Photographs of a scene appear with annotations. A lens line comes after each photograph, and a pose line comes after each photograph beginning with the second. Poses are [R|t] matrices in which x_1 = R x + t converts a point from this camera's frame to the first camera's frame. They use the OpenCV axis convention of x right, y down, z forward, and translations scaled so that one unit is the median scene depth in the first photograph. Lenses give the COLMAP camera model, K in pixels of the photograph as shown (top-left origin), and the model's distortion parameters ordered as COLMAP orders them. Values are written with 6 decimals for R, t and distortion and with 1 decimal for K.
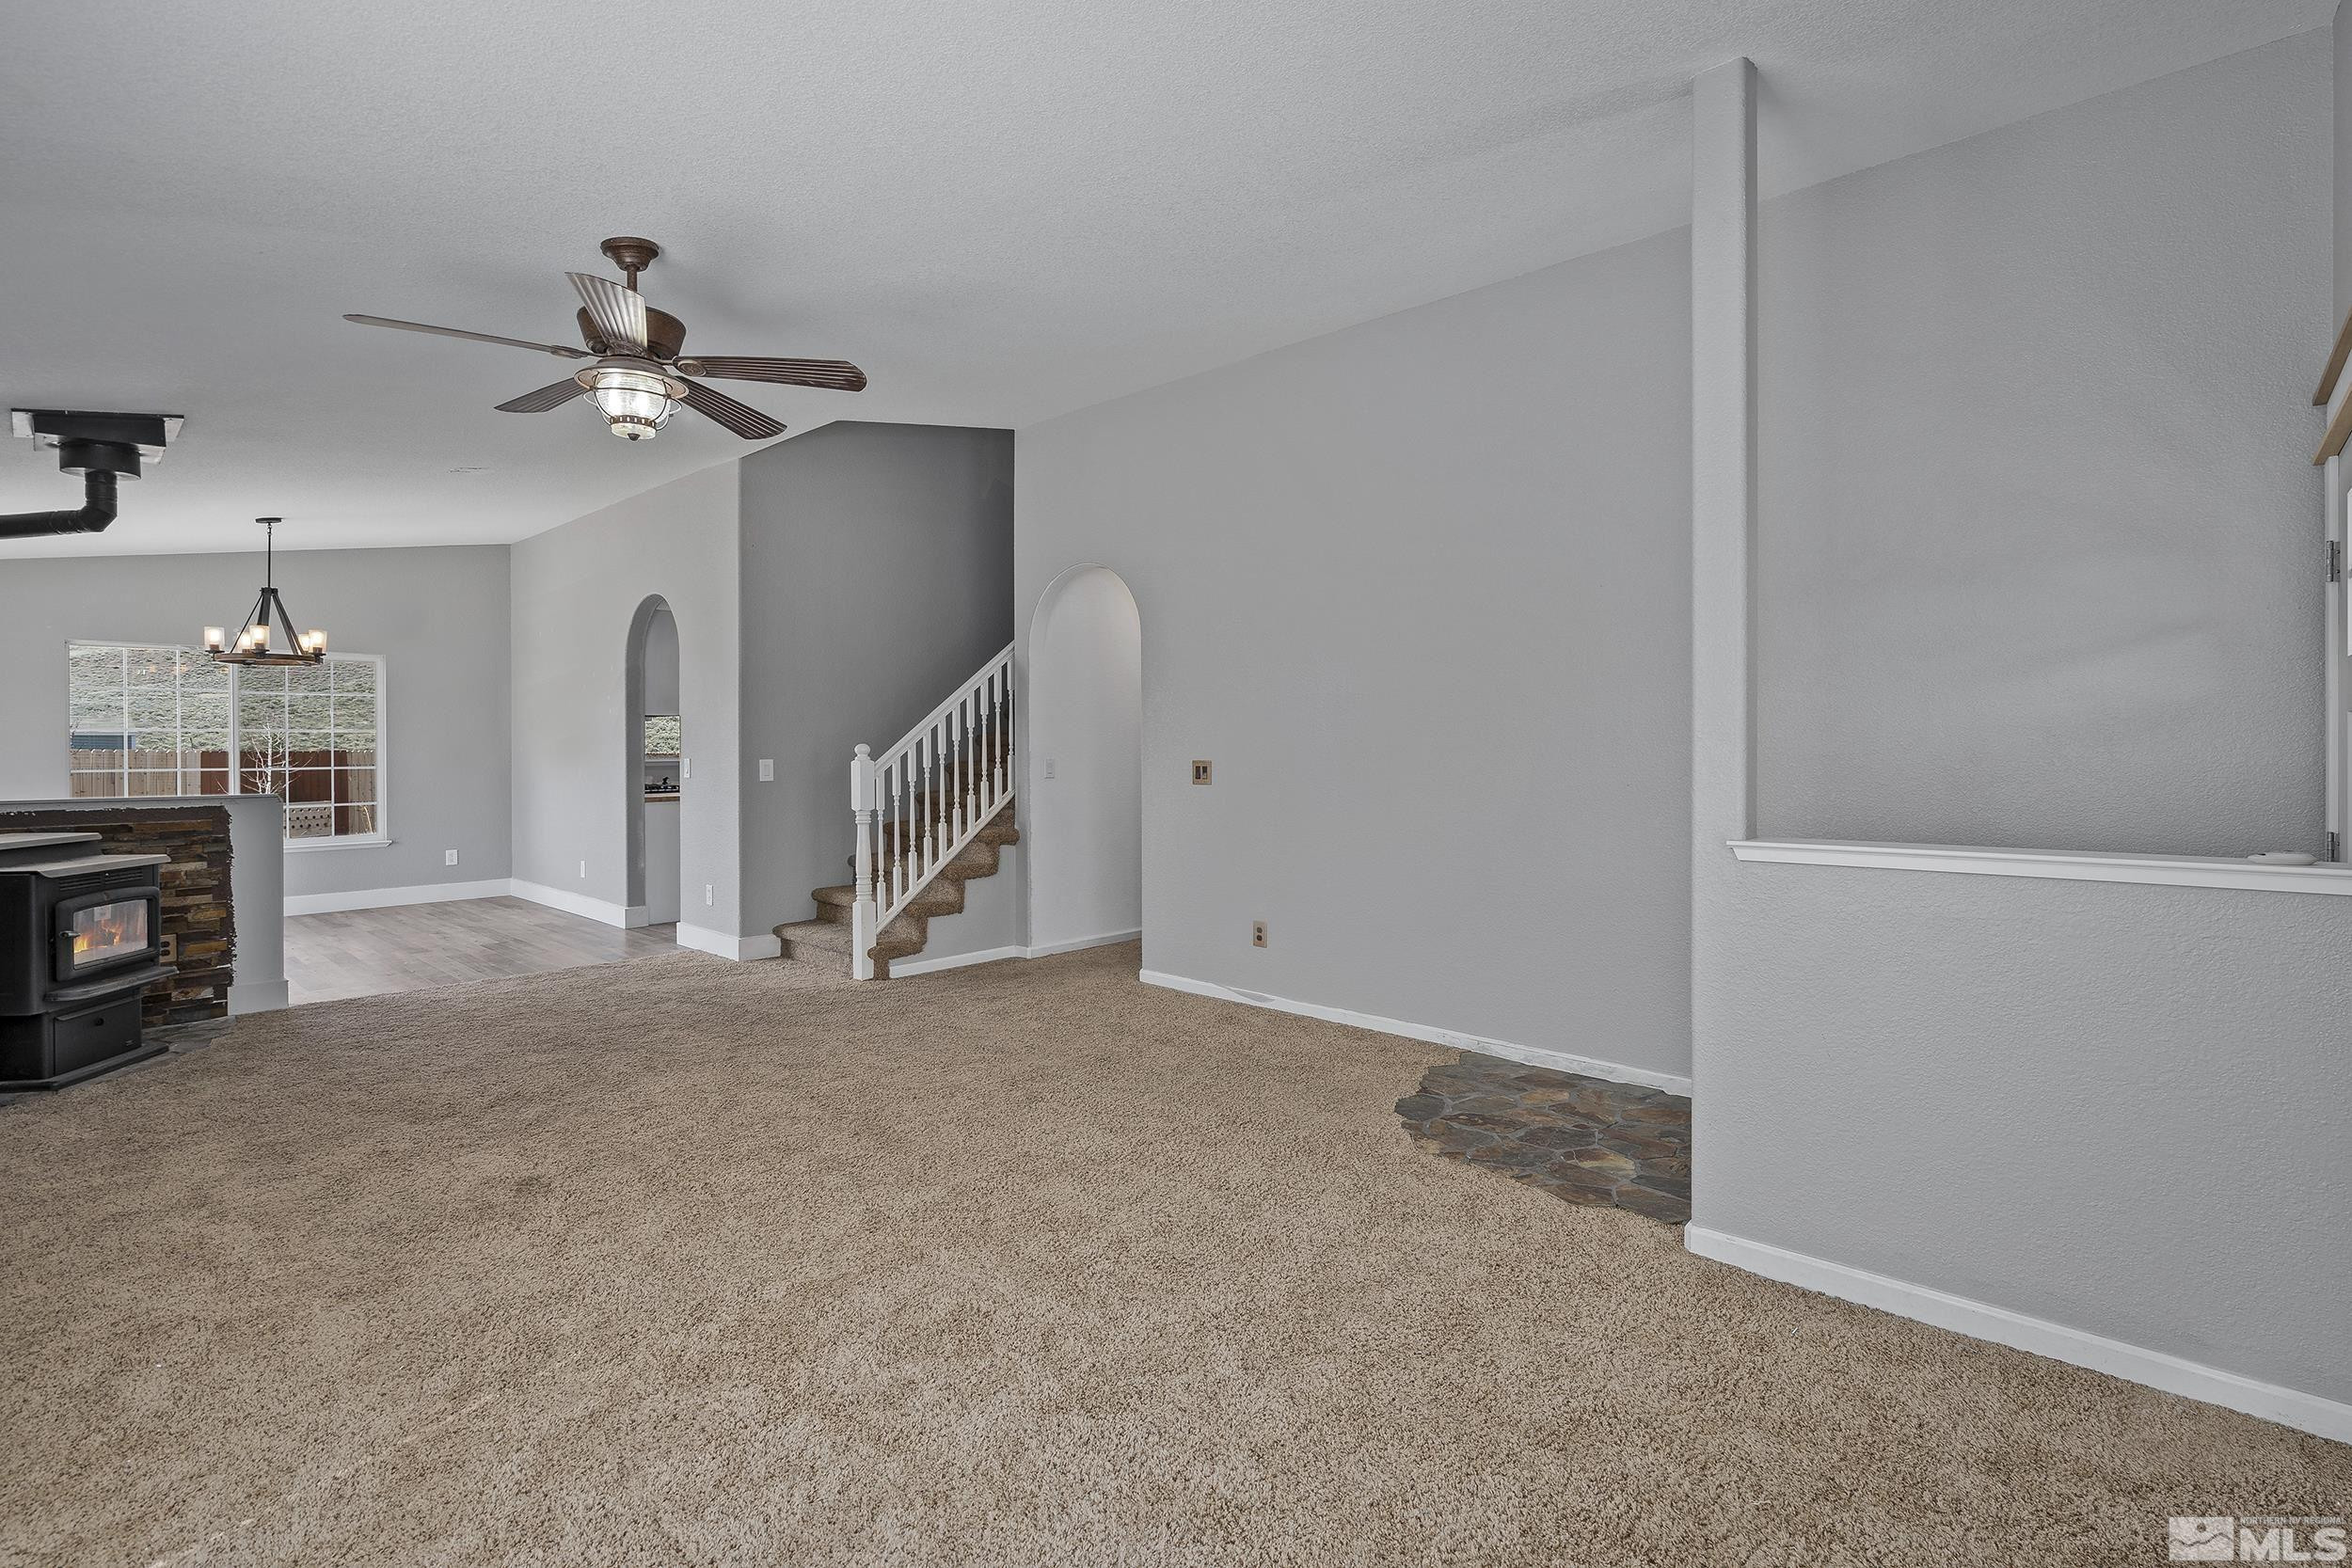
lens RADIAL K [[1098.0, 0, 1181.9], [0, 1098.0, 772.1], [0, 0, 1]] dist [0.004070, 0.001017]
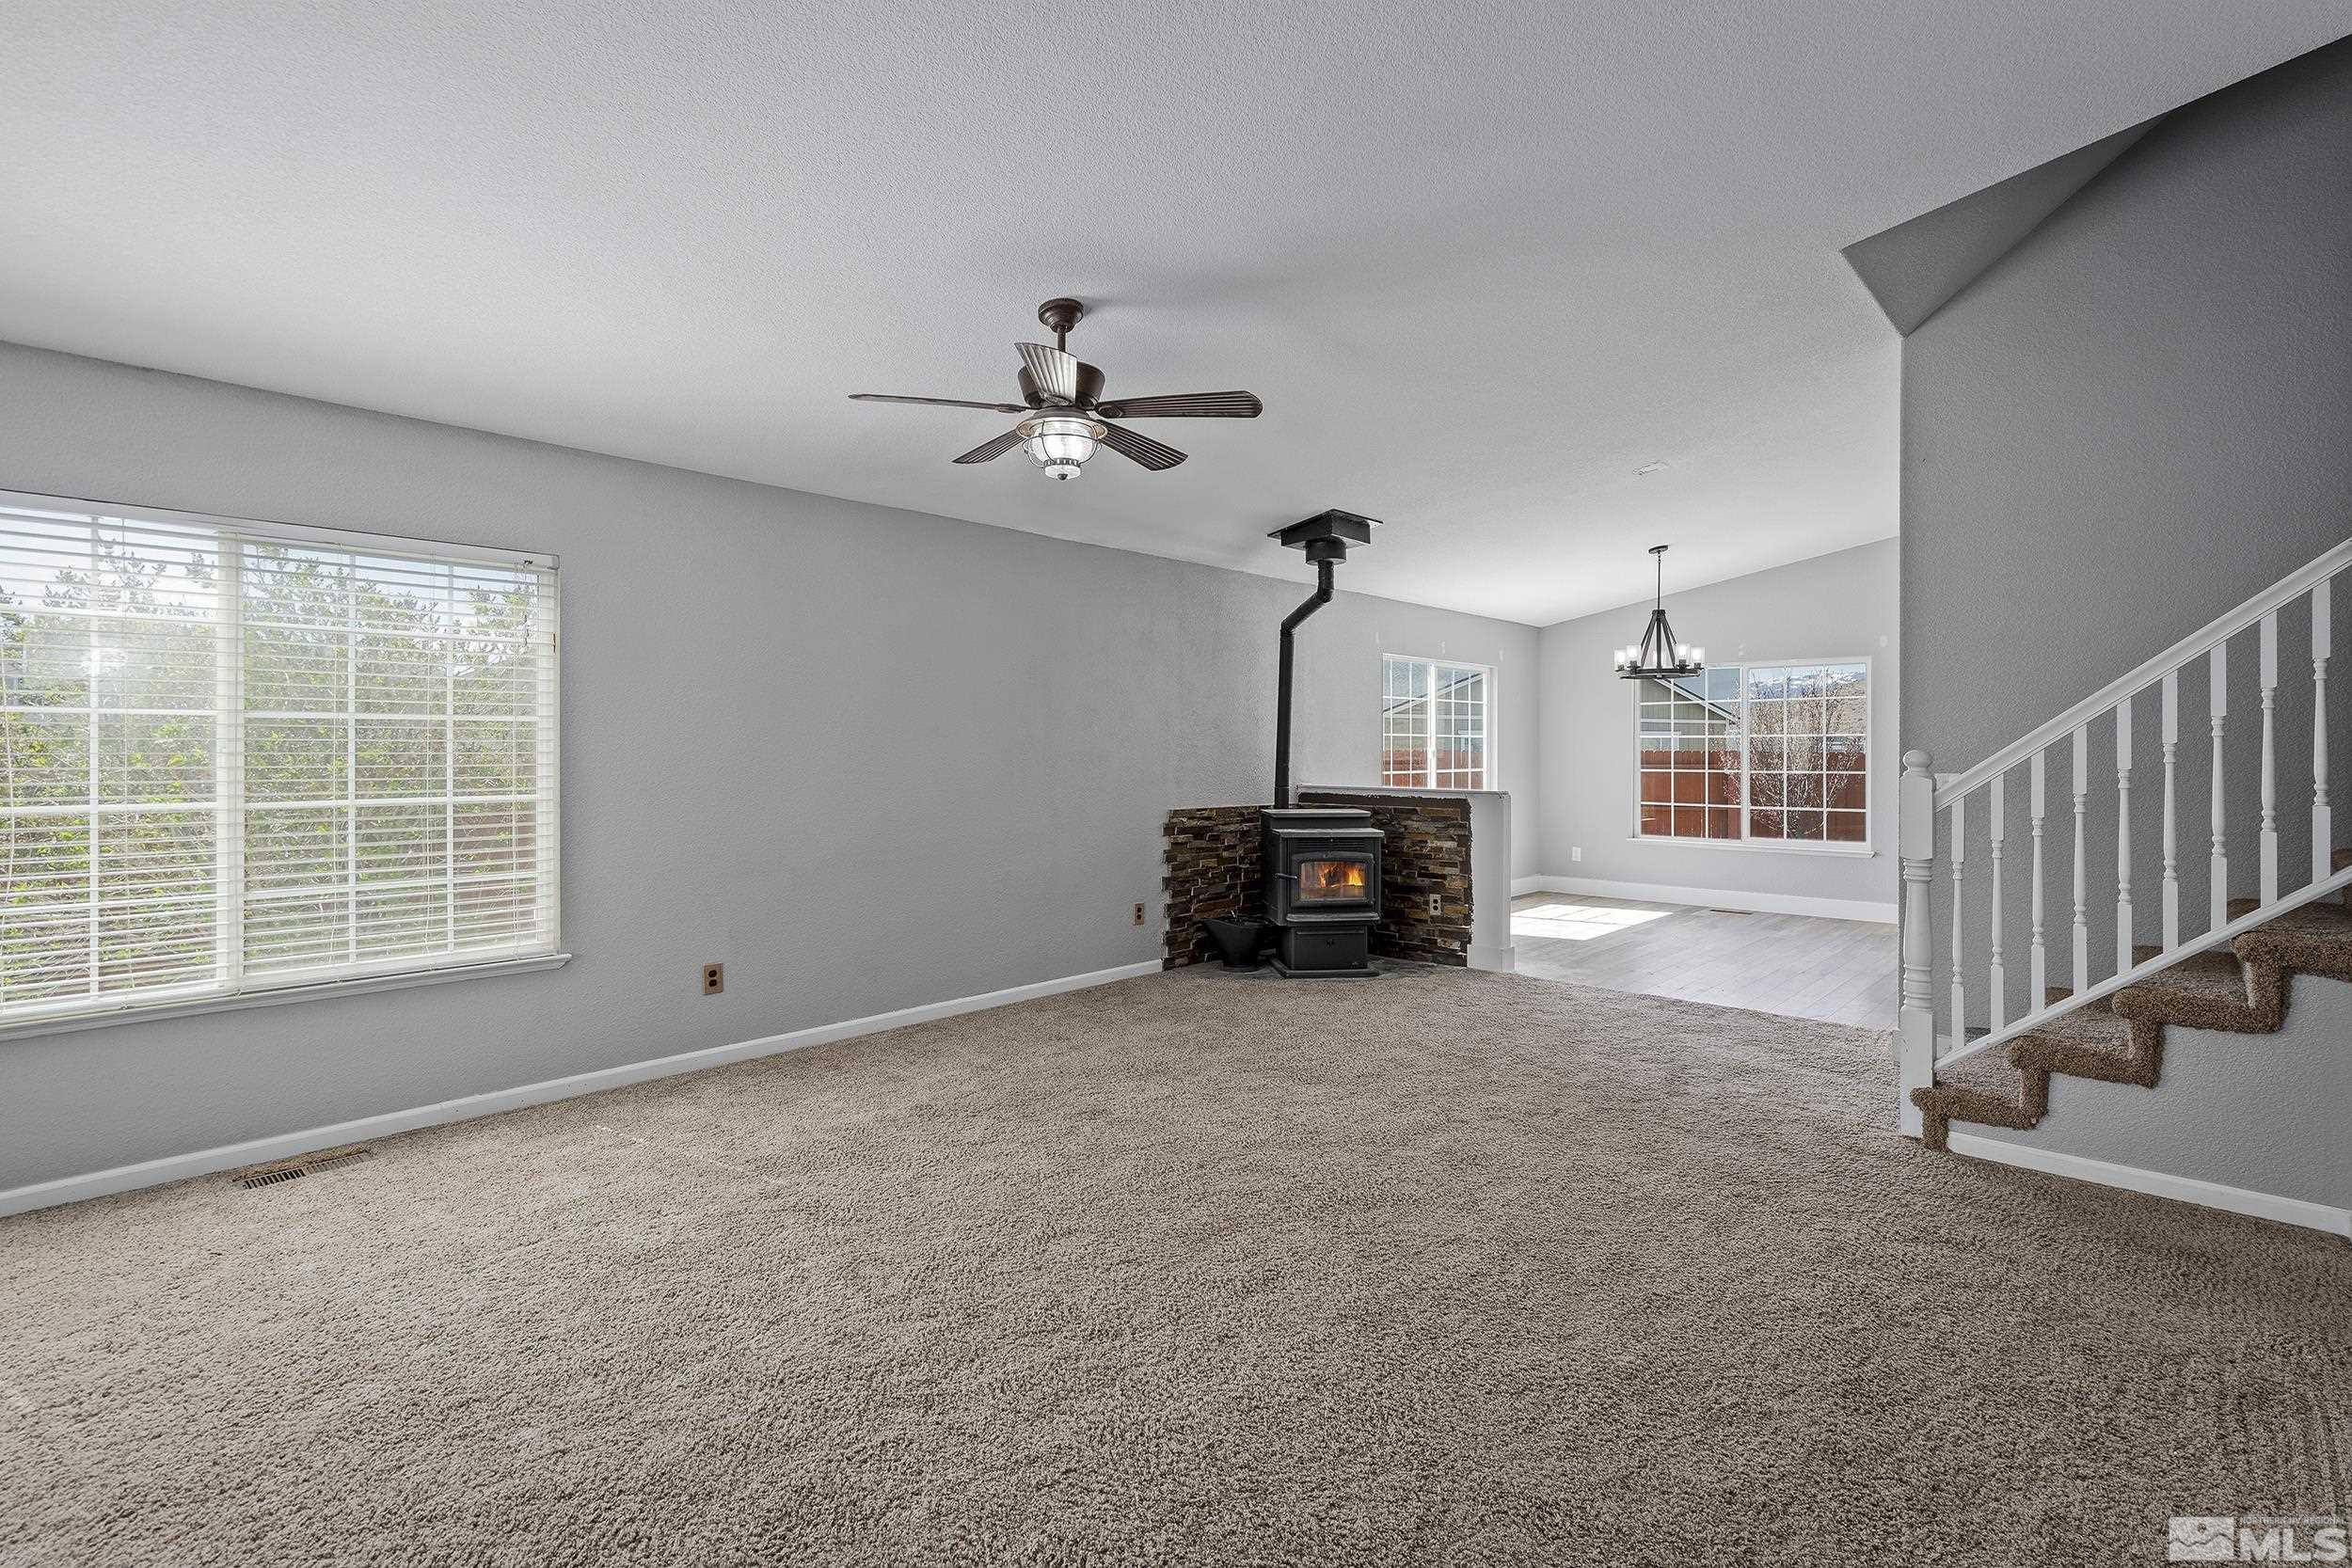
lens RADIAL K [[1098.0, 0, 1184.7], [0, 1098.0, 766.9], [0, 0, 1]] dist [0.004070, 0.001017]
pose [[-0.026285, 0.016420, -0.999520, 0.384826], [-0.025883, 0.999519, 0.017101, -0.018788], [0.999319, 0.026320, -0.025848, 0.710794]]
